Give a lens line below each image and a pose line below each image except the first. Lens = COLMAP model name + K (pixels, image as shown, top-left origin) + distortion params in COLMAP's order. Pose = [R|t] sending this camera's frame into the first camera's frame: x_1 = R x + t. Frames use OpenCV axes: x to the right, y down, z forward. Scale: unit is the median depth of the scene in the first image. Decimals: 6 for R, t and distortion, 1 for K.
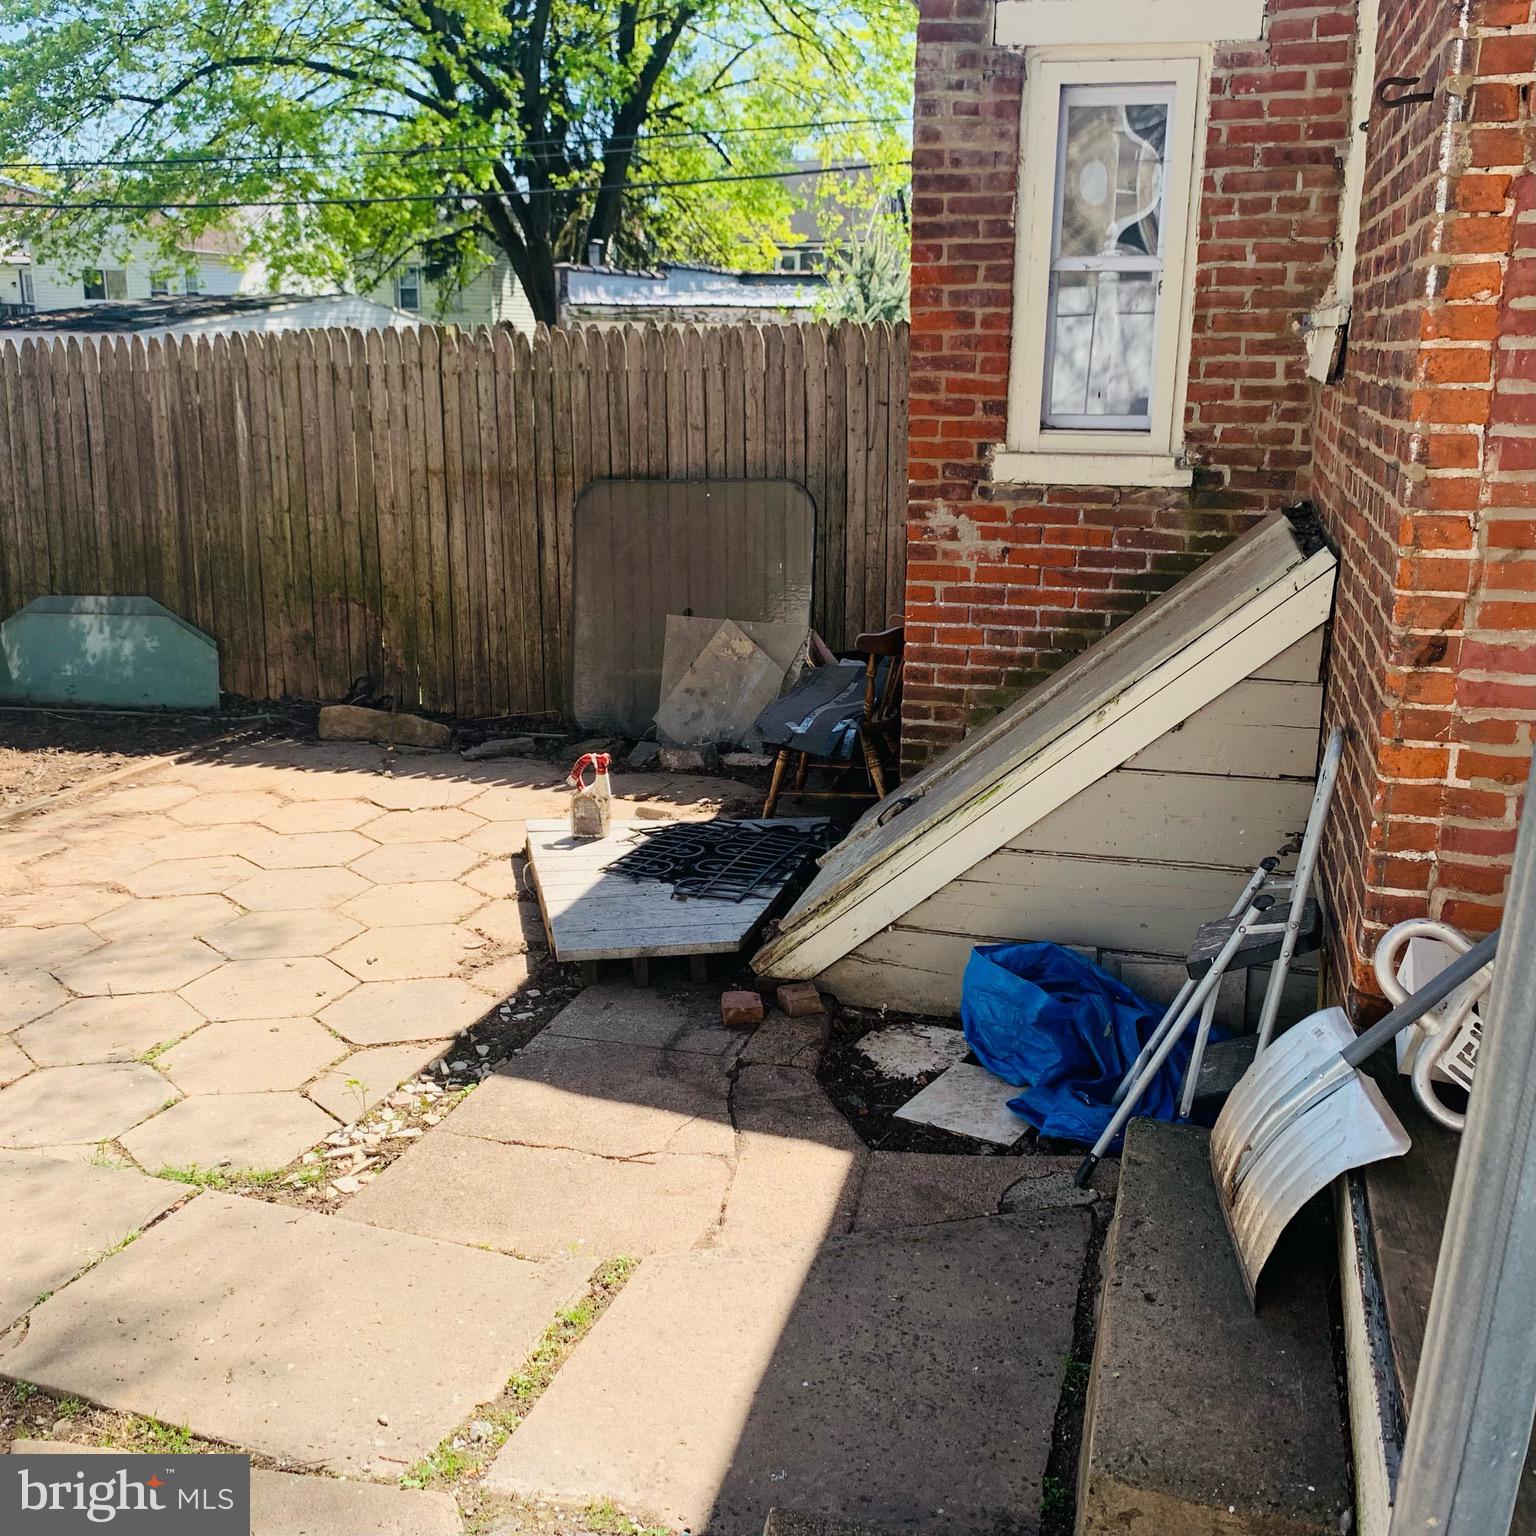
lens RADIAL K [[1556.9, 0, 768.0], [0, 1556.9, 768.0], [0, 0, 1]] dist [-0.000058, 0.001017]
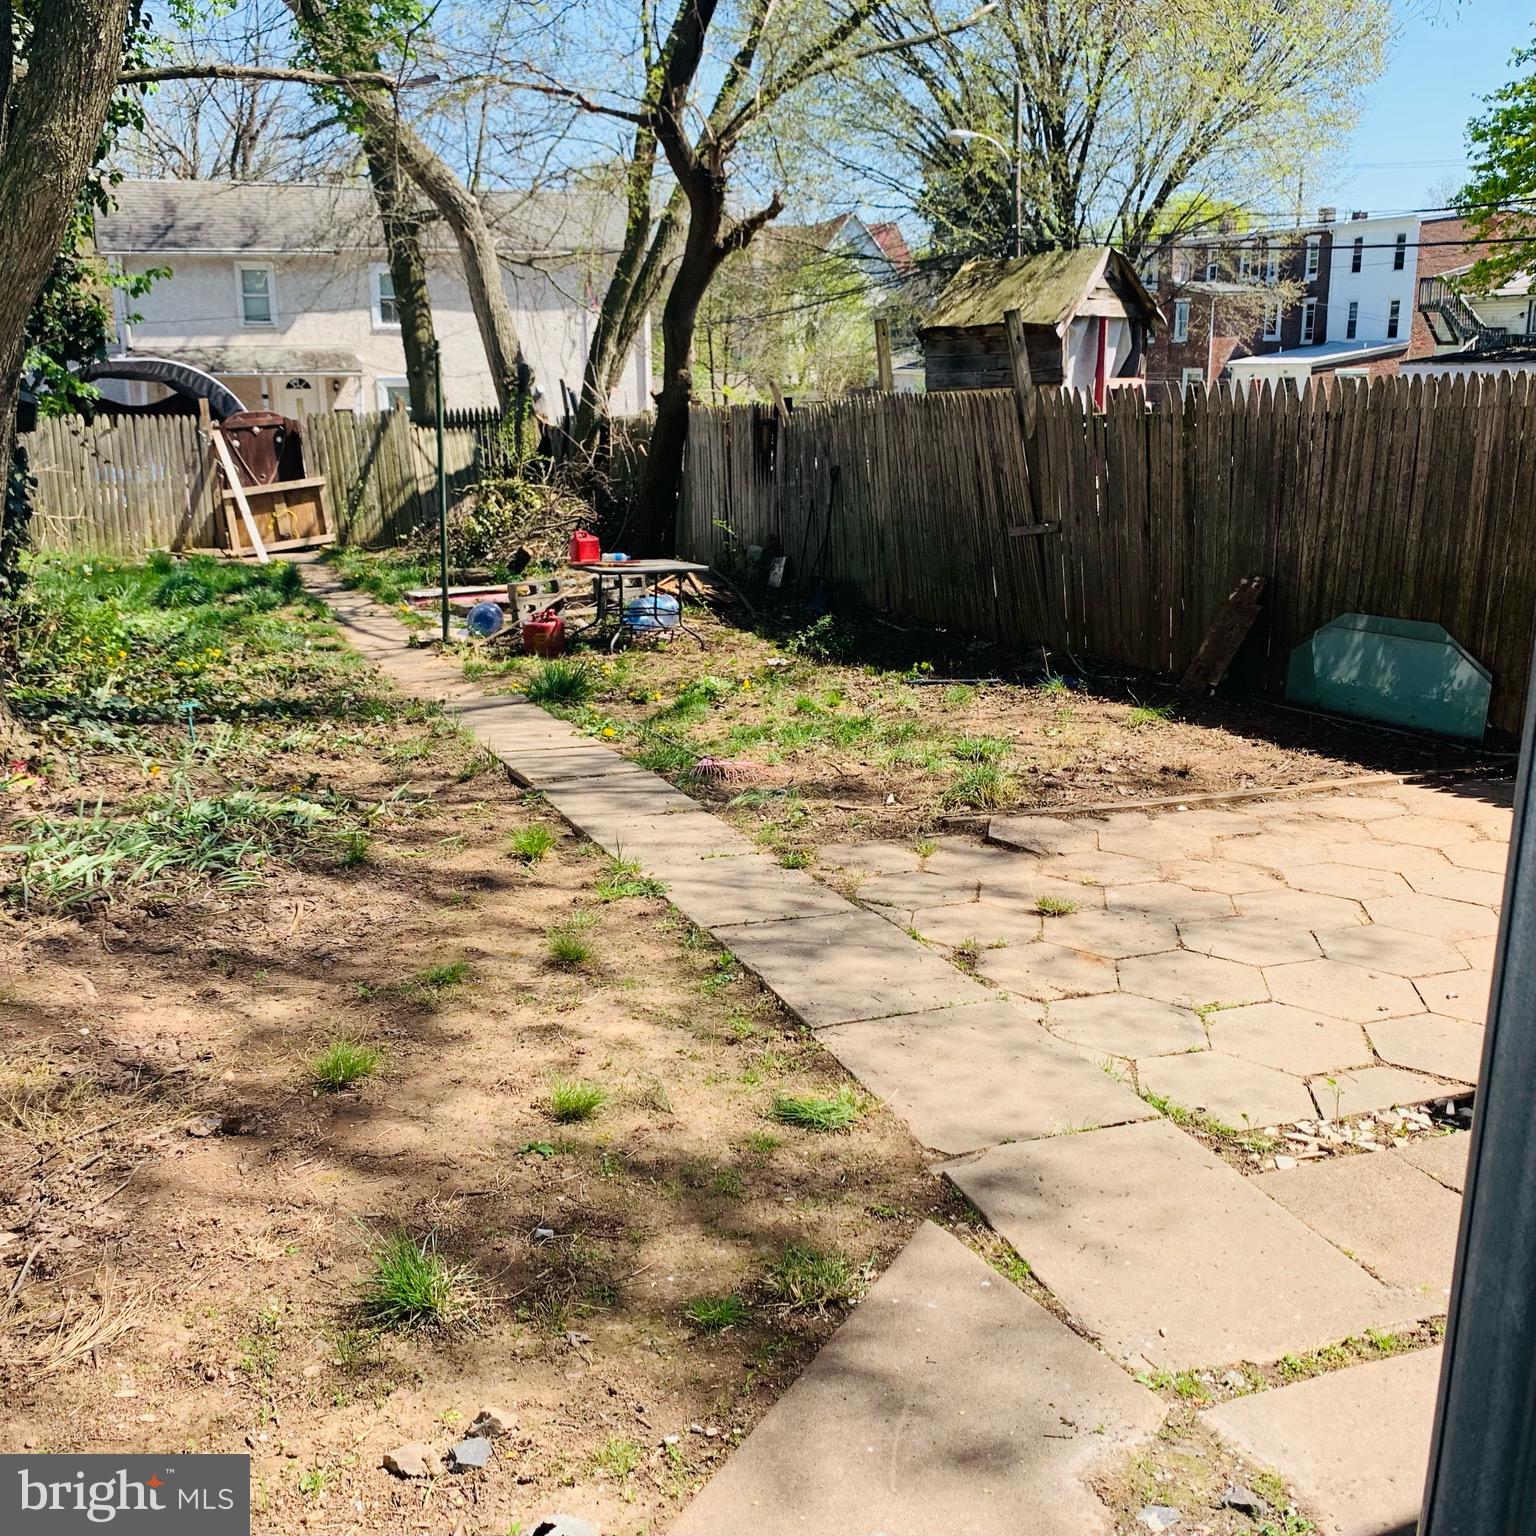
lens RADIAL K [[1556.9, 0, 768.0], [0, 1556.9, 768.0], [0, 0, 1]] dist [-0.000058, 0.001017]
pose [[0.639792, 0.178649, -0.747496, 0.197554], [-0.191587, 0.978977, 0.069990, -0.006590], [0.744285, 0.098432, 0.660569, -0.008237]]
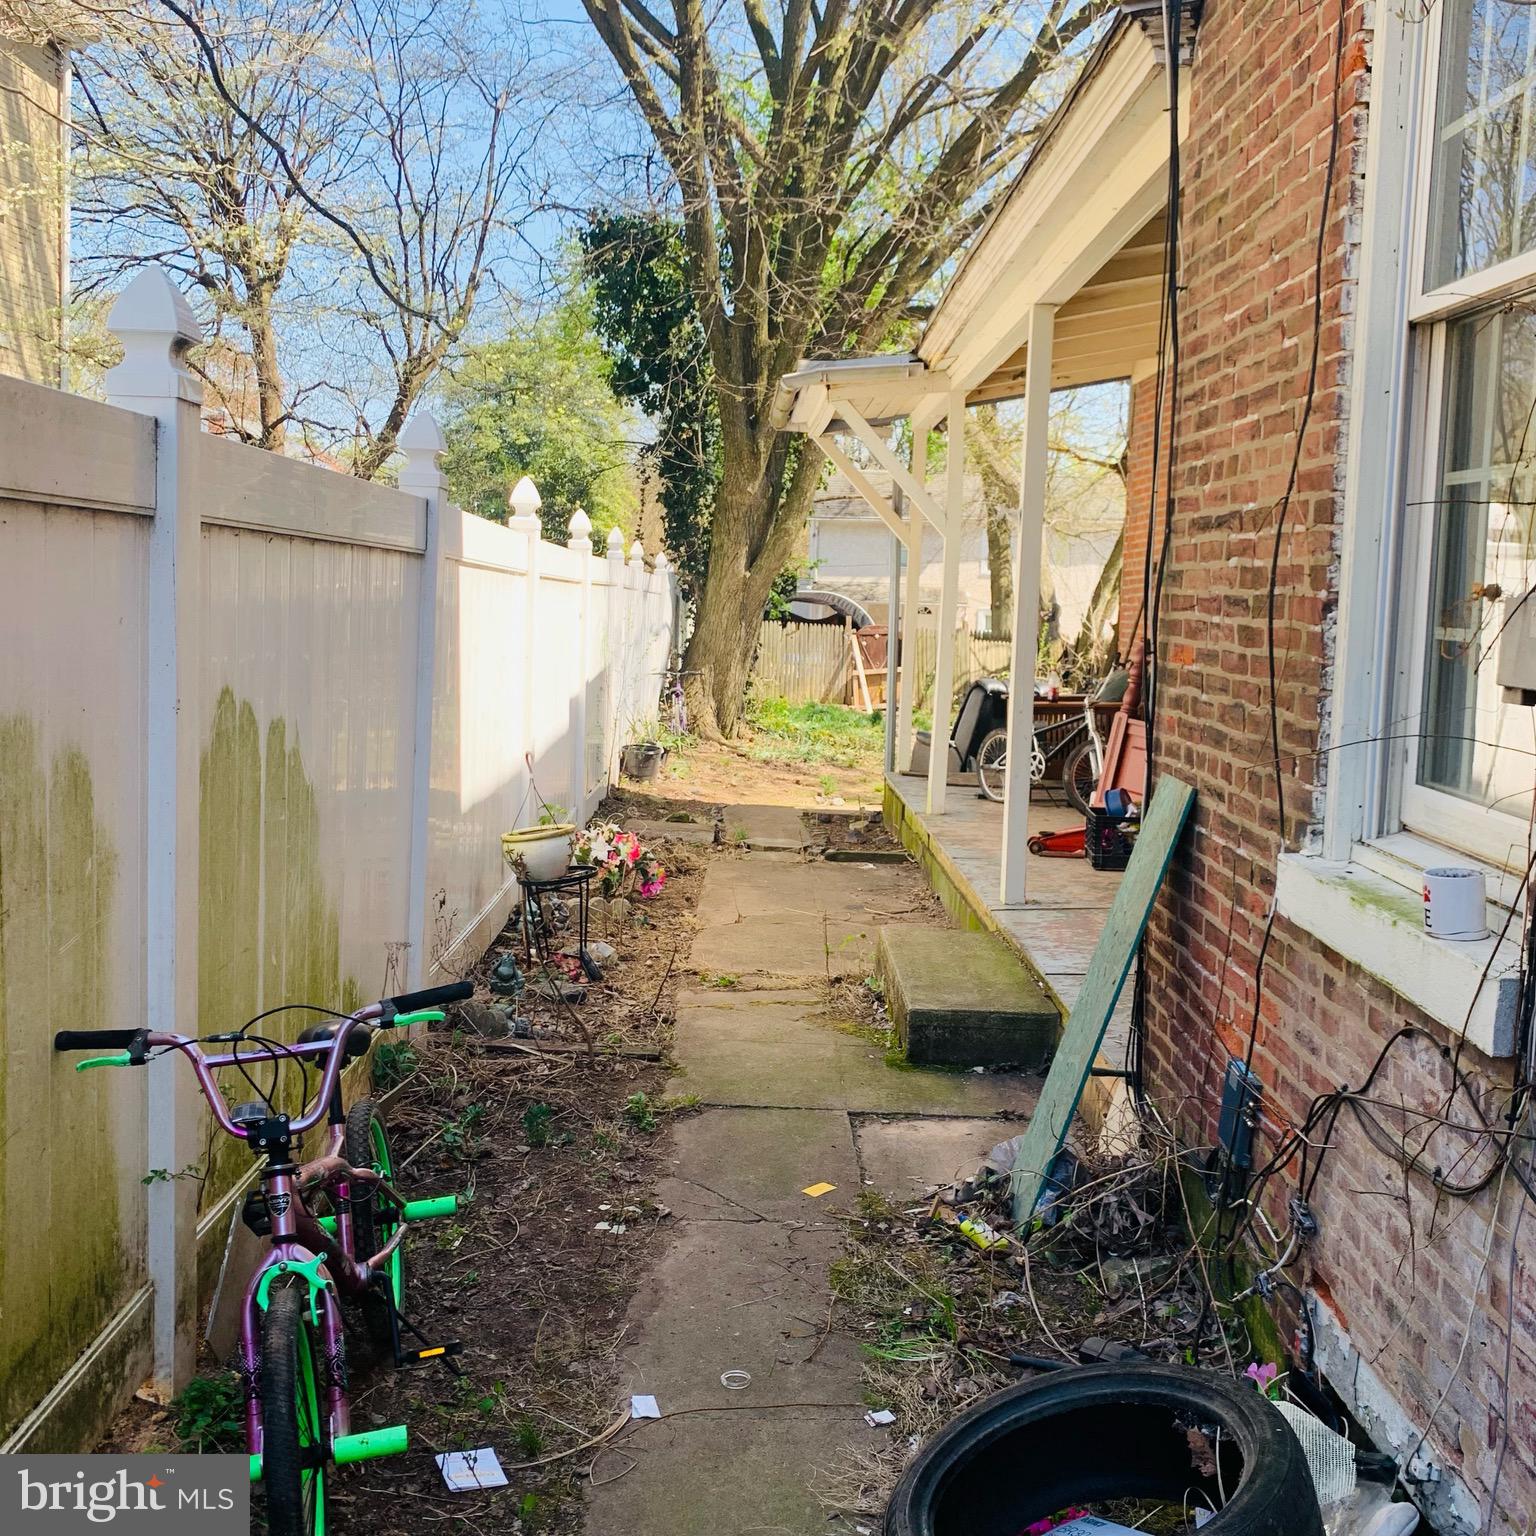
lens RADIAL K [[1556.9, 0, 768.0], [0, 1556.9, 768.0], [0, 0, 1]] dist [-0.000058, 0.001017]
pose [[0.279014, 0.108129, -0.954180, 1.031967], [-0.285305, 0.958107, 0.025147, 0.061488], [0.916925, 0.265216, 0.298175, -0.255352]]
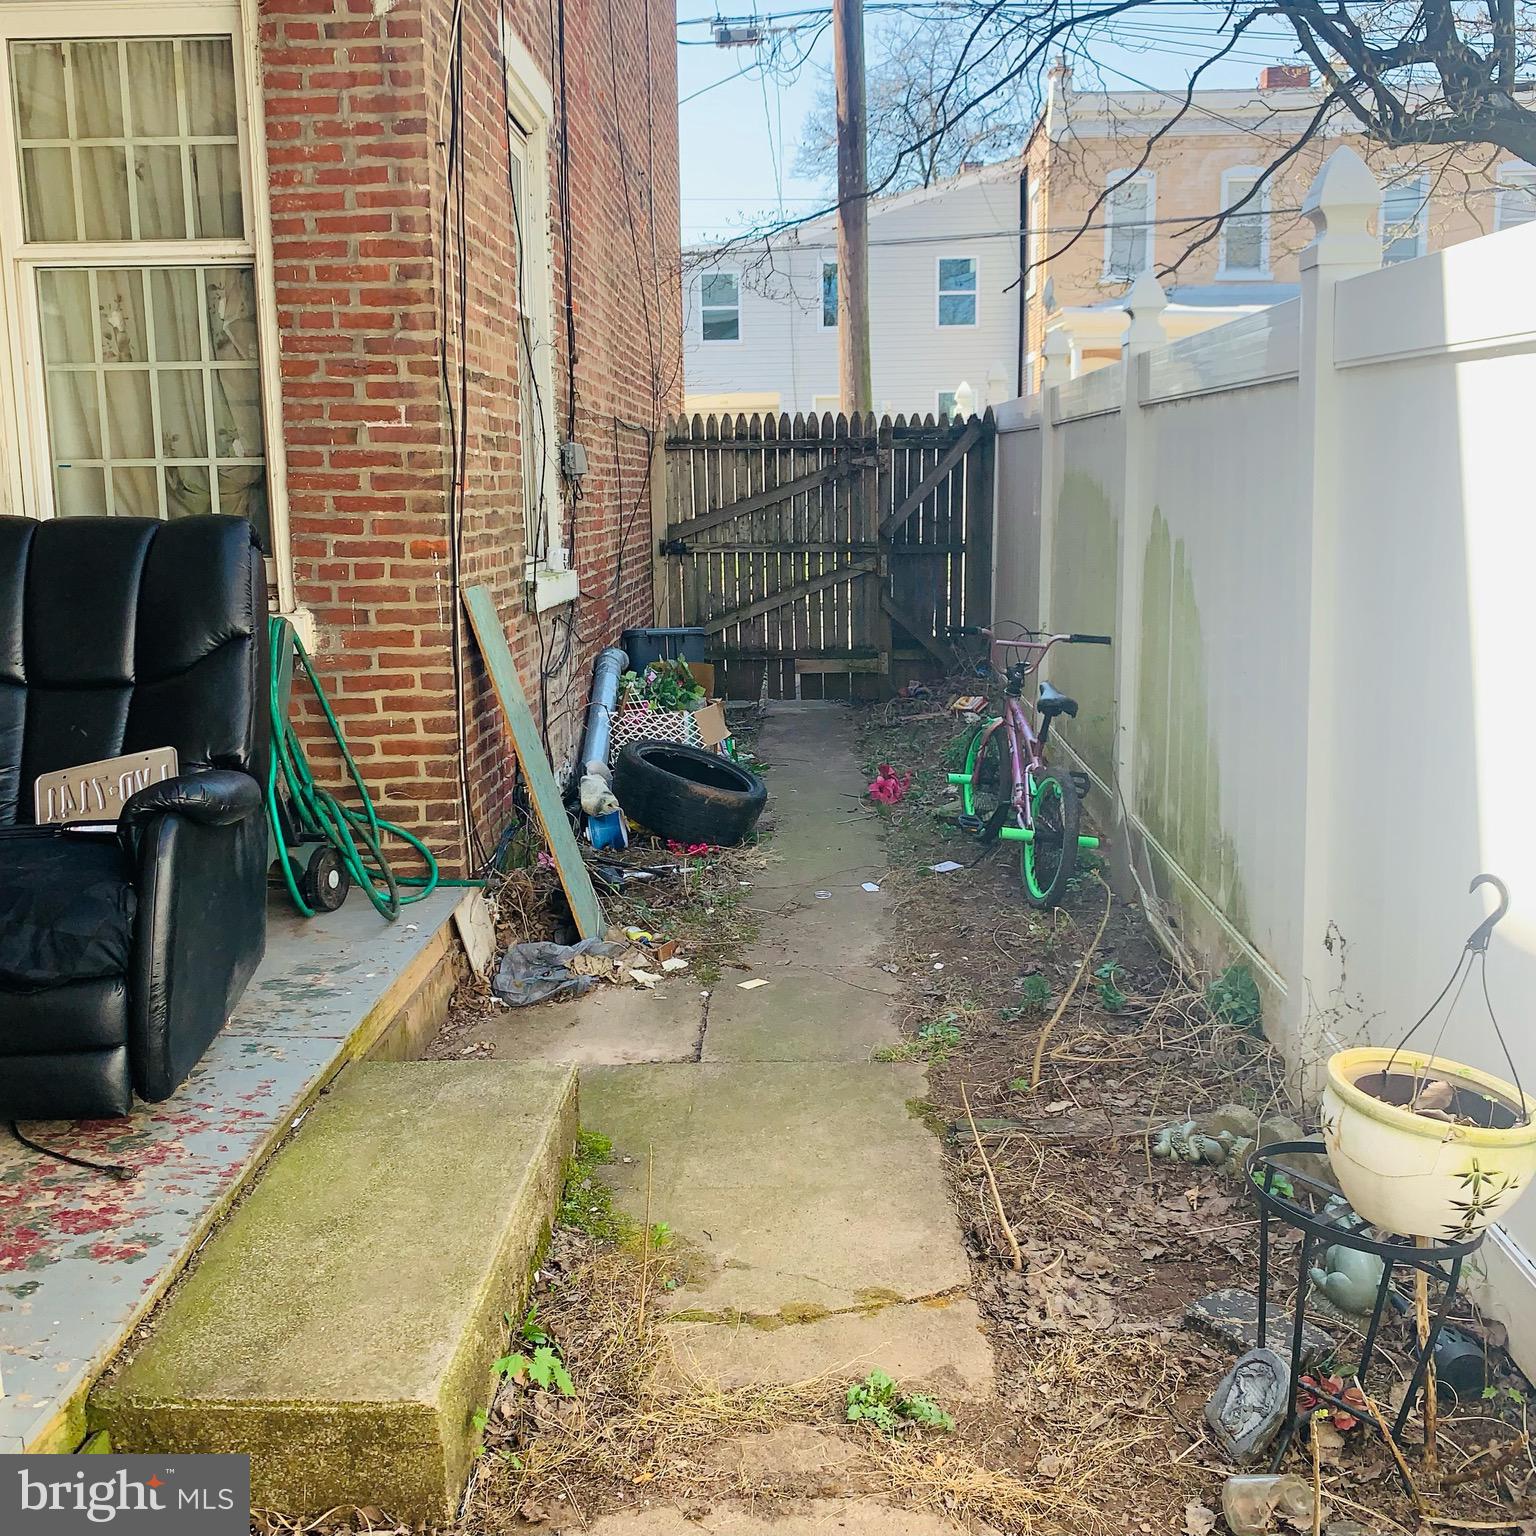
lens RADIAL K [[1556.9, 0, 768.0], [0, 1556.9, 768.0], [0, 0, 1]] dist [-0.000058, 0.001017]
pose [[-0.243736, -0.183699, 0.952285, -4.709869], [0.275476, 0.928342, 0.249588, -0.346624], [-0.929896, 0.323165, -0.175666, 1.326443]]
